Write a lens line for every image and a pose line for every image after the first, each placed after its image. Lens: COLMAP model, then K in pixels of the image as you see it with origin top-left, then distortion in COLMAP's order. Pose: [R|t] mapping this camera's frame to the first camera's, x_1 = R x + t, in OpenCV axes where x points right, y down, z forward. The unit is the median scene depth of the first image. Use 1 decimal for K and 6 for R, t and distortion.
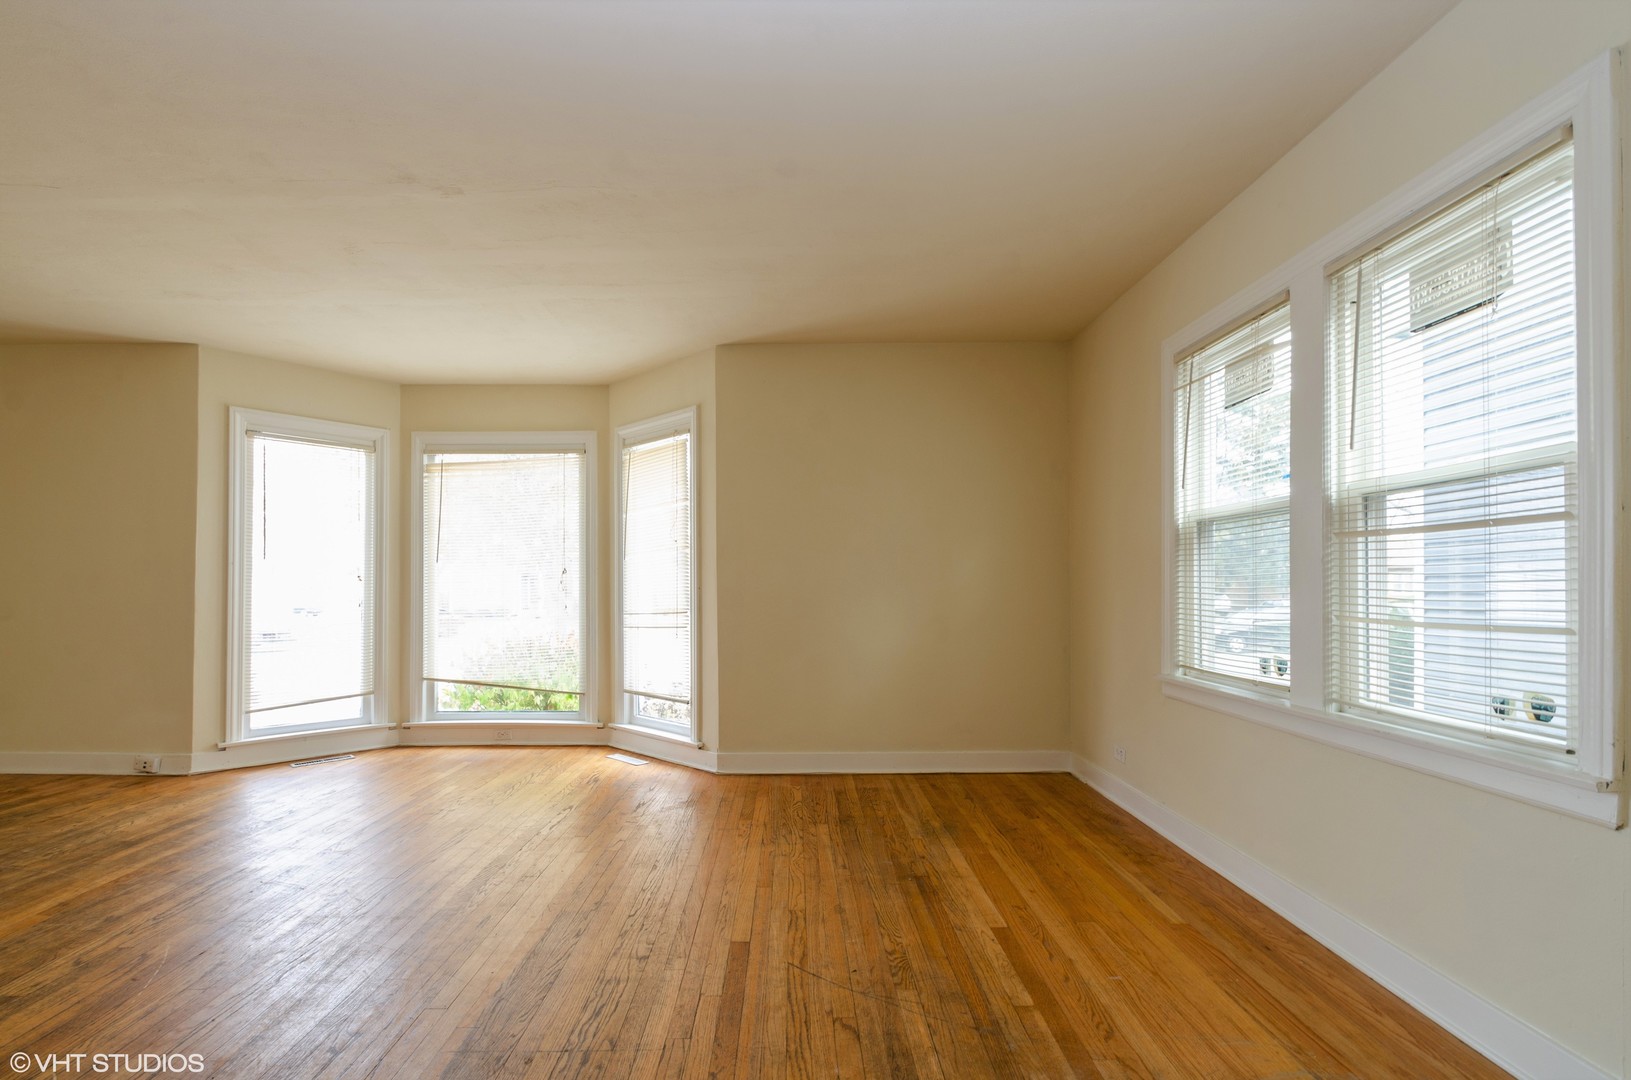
lens RADIAL K [[733.9, 0, 811.3], [0, 733.9, 577.3], [0, 0, 1]] dist [-0.000624, -0.000125]
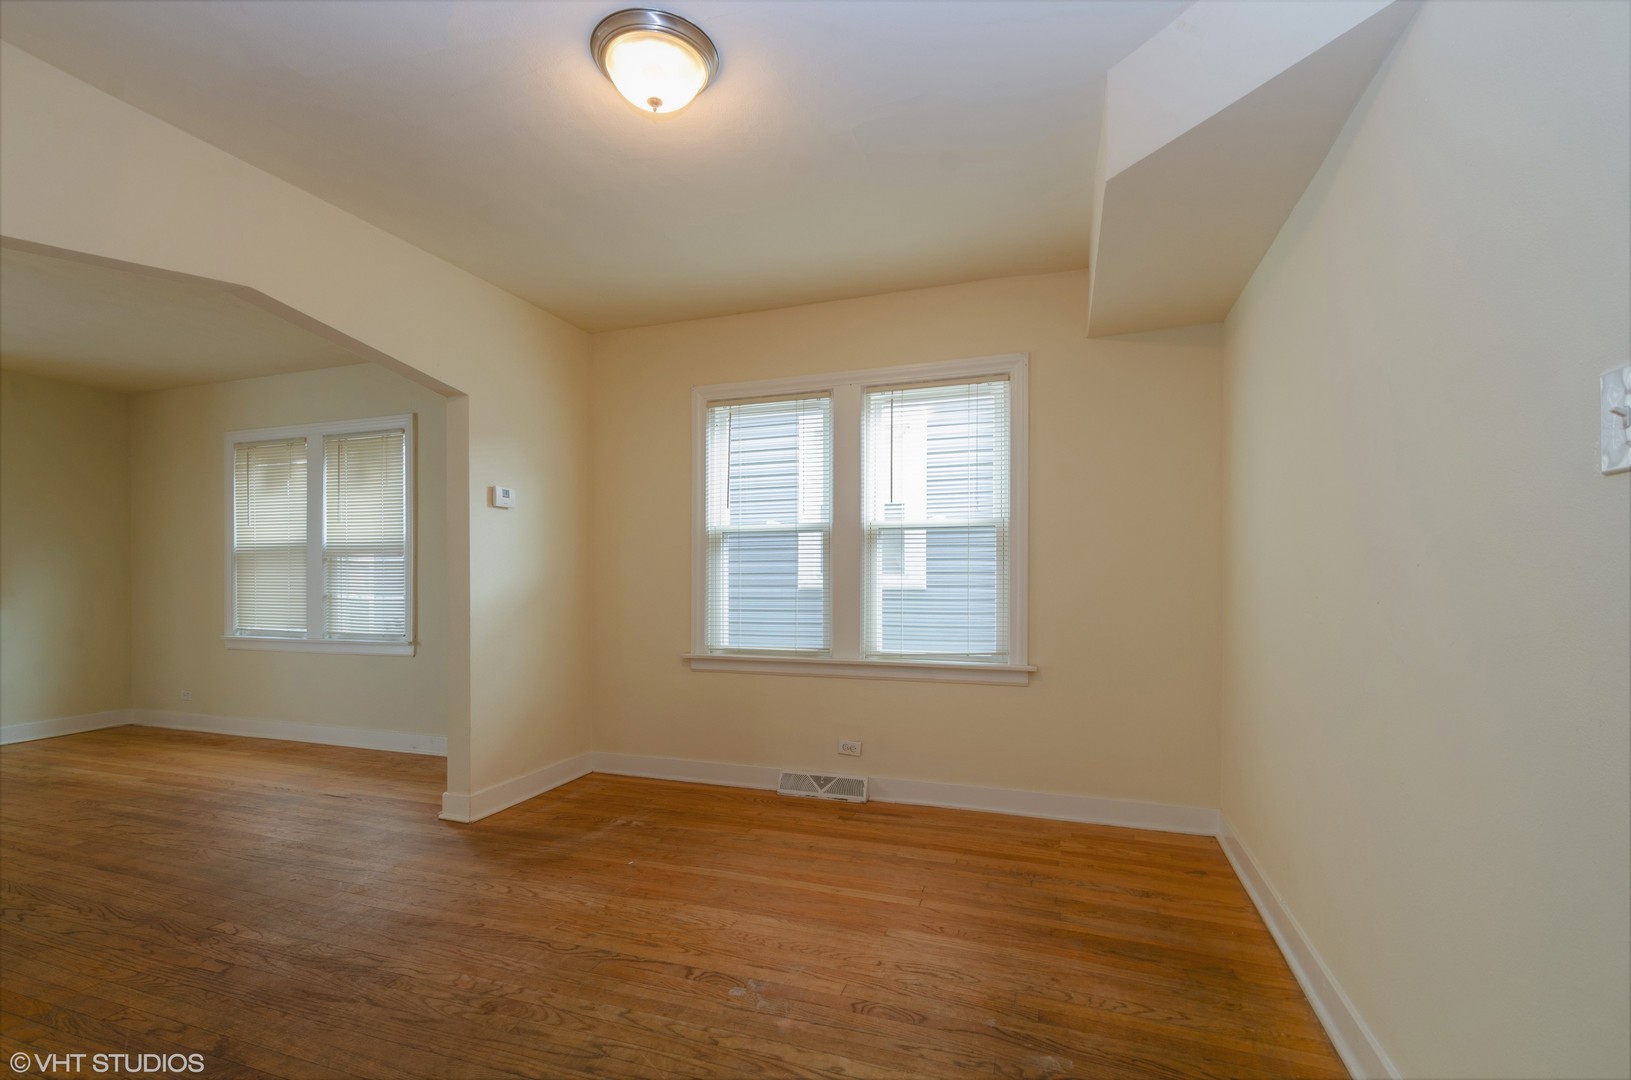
lens RADIAL K [[733.9, 0, 811.3], [0, 733.9, 577.3], [0, 0, 1]] dist [-0.000624, -0.000125]
pose [[0.347822, -0.005810, 0.937543, -0.935175], [-0.003596, 0.999965, 0.007531, -0.028617], [-0.937554, -0.005991, 0.347789, -1.245039]]
